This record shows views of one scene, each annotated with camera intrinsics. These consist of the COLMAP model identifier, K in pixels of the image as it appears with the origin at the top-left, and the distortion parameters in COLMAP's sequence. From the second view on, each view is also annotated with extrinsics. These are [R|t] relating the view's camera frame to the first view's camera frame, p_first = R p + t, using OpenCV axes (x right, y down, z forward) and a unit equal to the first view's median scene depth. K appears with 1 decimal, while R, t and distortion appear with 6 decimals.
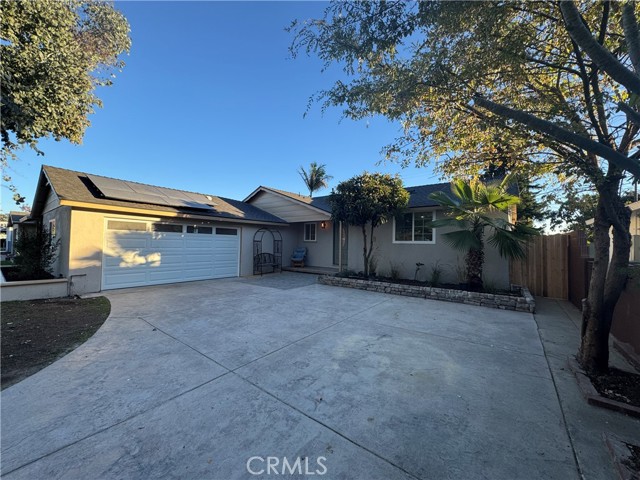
lens RADIAL K [[255.2, 0, 318.5], [0, 255.2, 239.1], [0, 0, 1]] dist [-0.003603, 0.000442]
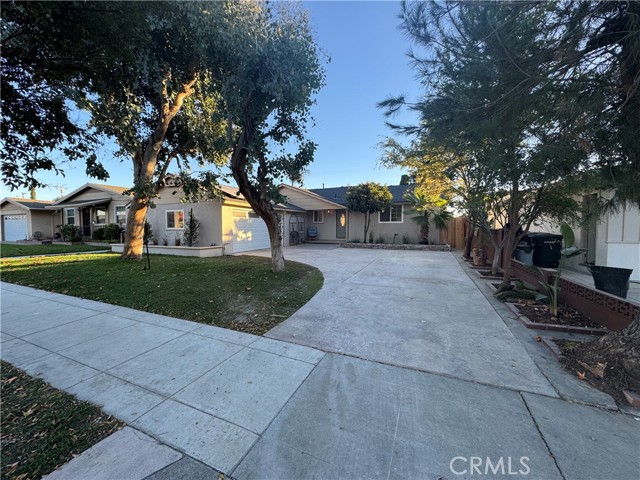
lens RADIAL K [[255.2, 0, 320.1], [0, 255.2, 238.8], [0, 0, 1]] dist [-0.003603, 0.000442]
pose [[0.969582, -0.032050, 0.242659, -0.610217], [0.014869, 0.997271, 0.072308, -0.009004], [-0.244314, -0.066501, 0.967413, -0.669426]]
